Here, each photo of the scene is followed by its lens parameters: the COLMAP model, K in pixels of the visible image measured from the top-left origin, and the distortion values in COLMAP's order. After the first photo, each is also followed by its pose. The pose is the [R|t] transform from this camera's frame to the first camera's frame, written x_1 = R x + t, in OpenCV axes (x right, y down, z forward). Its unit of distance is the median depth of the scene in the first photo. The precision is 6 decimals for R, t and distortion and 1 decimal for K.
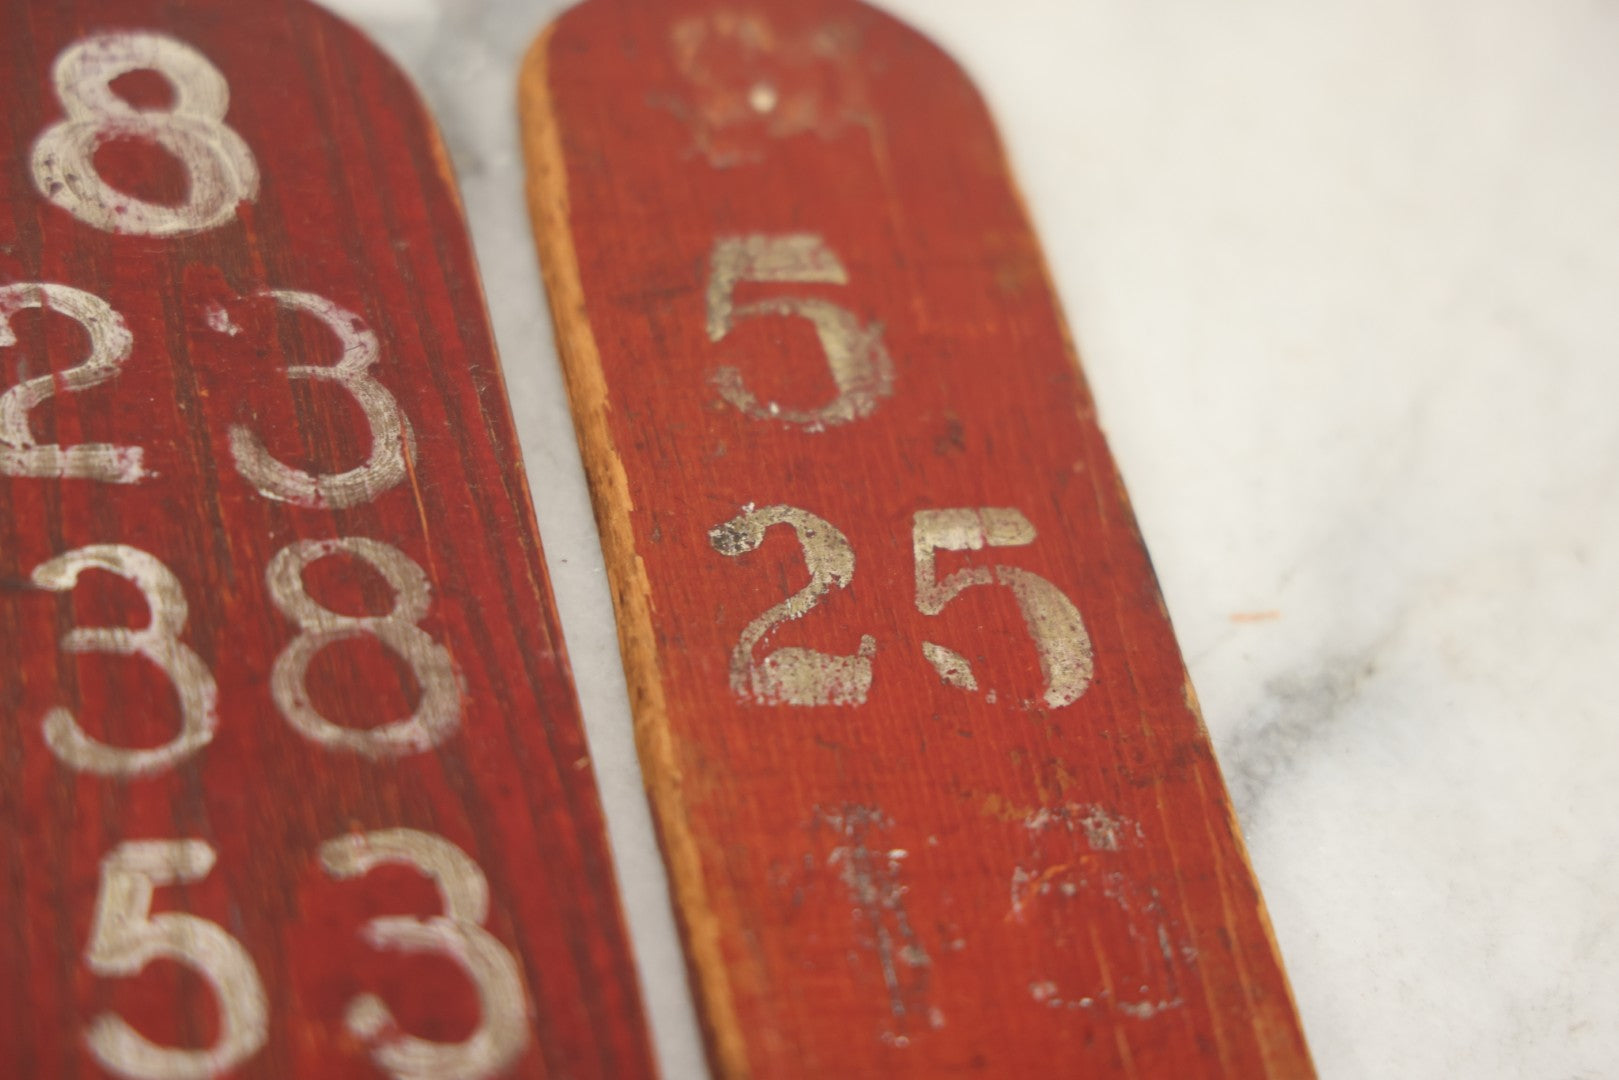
lens RADIAL K [[4699.1, 0, 817.3], [0, 4699.1, 538.4], [0, 0, 1]] dist [0.567127, -0.464153]
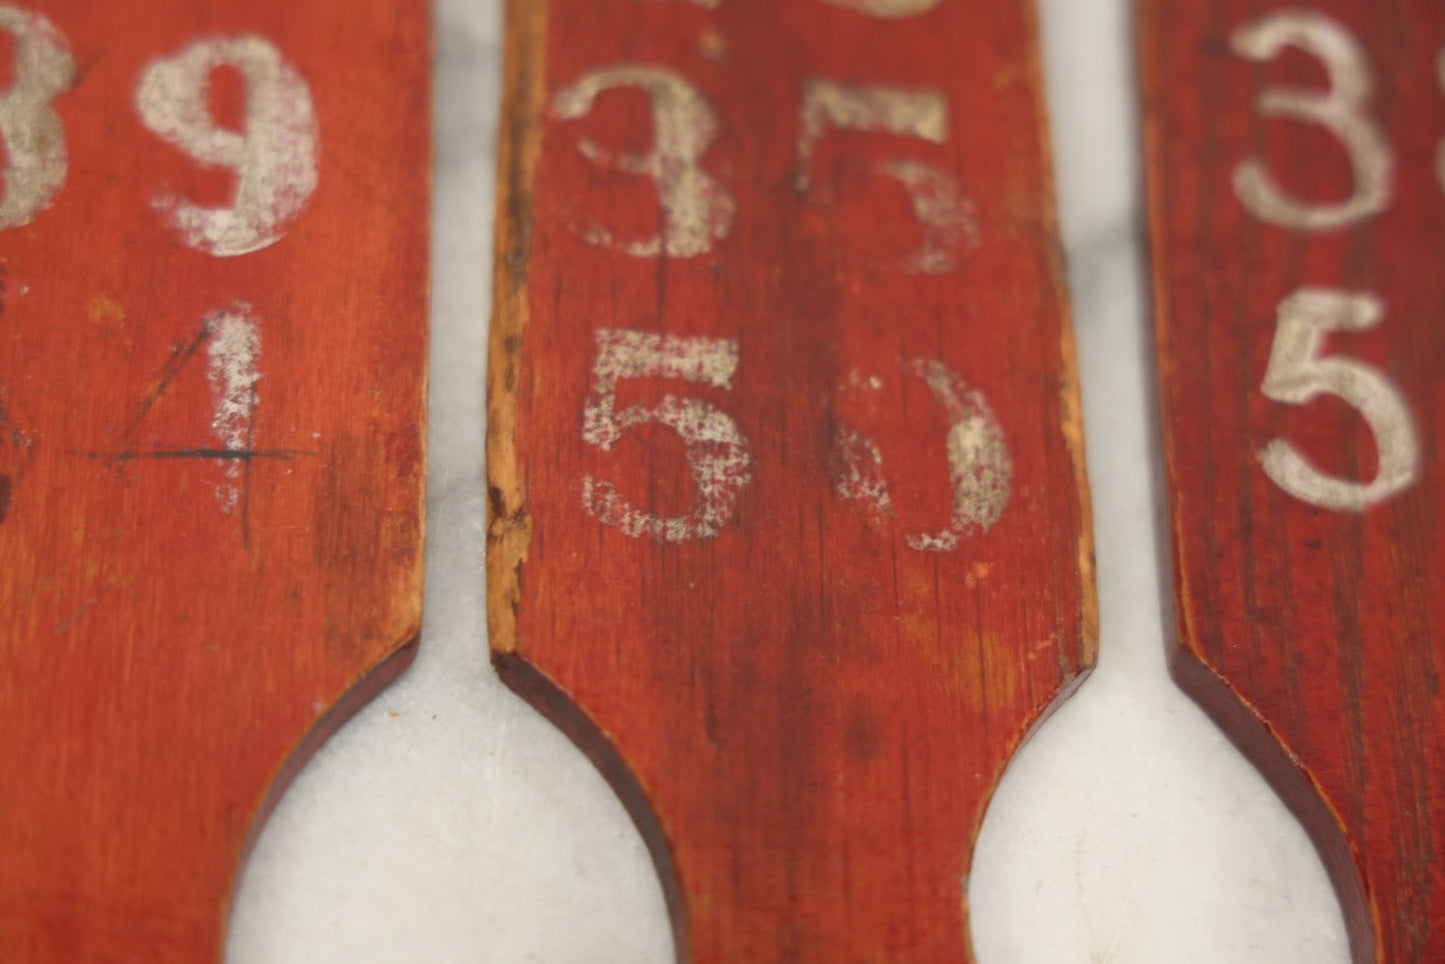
lens RADIAL K [[4194.0, 0, 729.5], [0, 4194.0, 480.6], [0, 0, 1]] dist [0.567127, -0.464153]
pose [[0.975668, 0.133721, -0.173752, -0.091318], [-0.117486, 0.987963, 0.100627, 0.022565], [0.185116, -0.077765, 0.979635, 0.003577]]
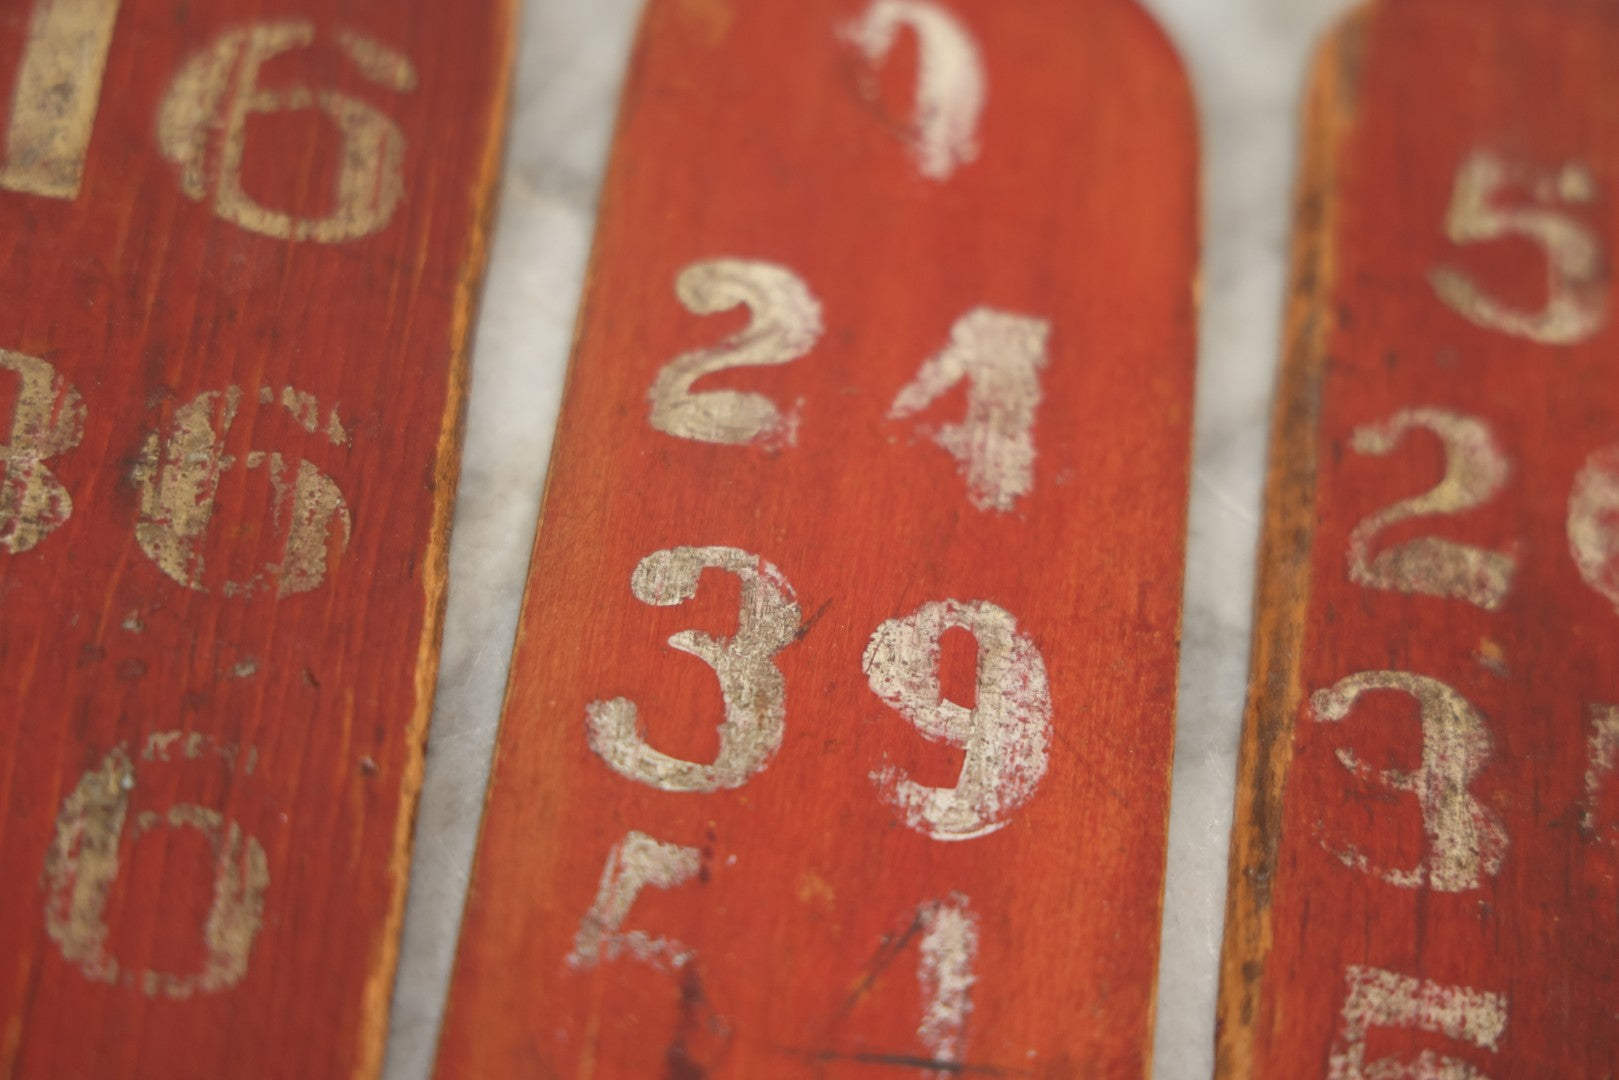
lens RADIAL K [[4699.1, 0, 817.3], [0, 4699.1, 538.4], [0, 0, 1]] dist [0.567127, -0.464153]
pose [[0.942786, 0.210834, -0.258272, -0.157319], [-0.212658, 0.976897, 0.021188, 0.007655], [0.256772, 0.034948, 0.965840, -0.019577]]
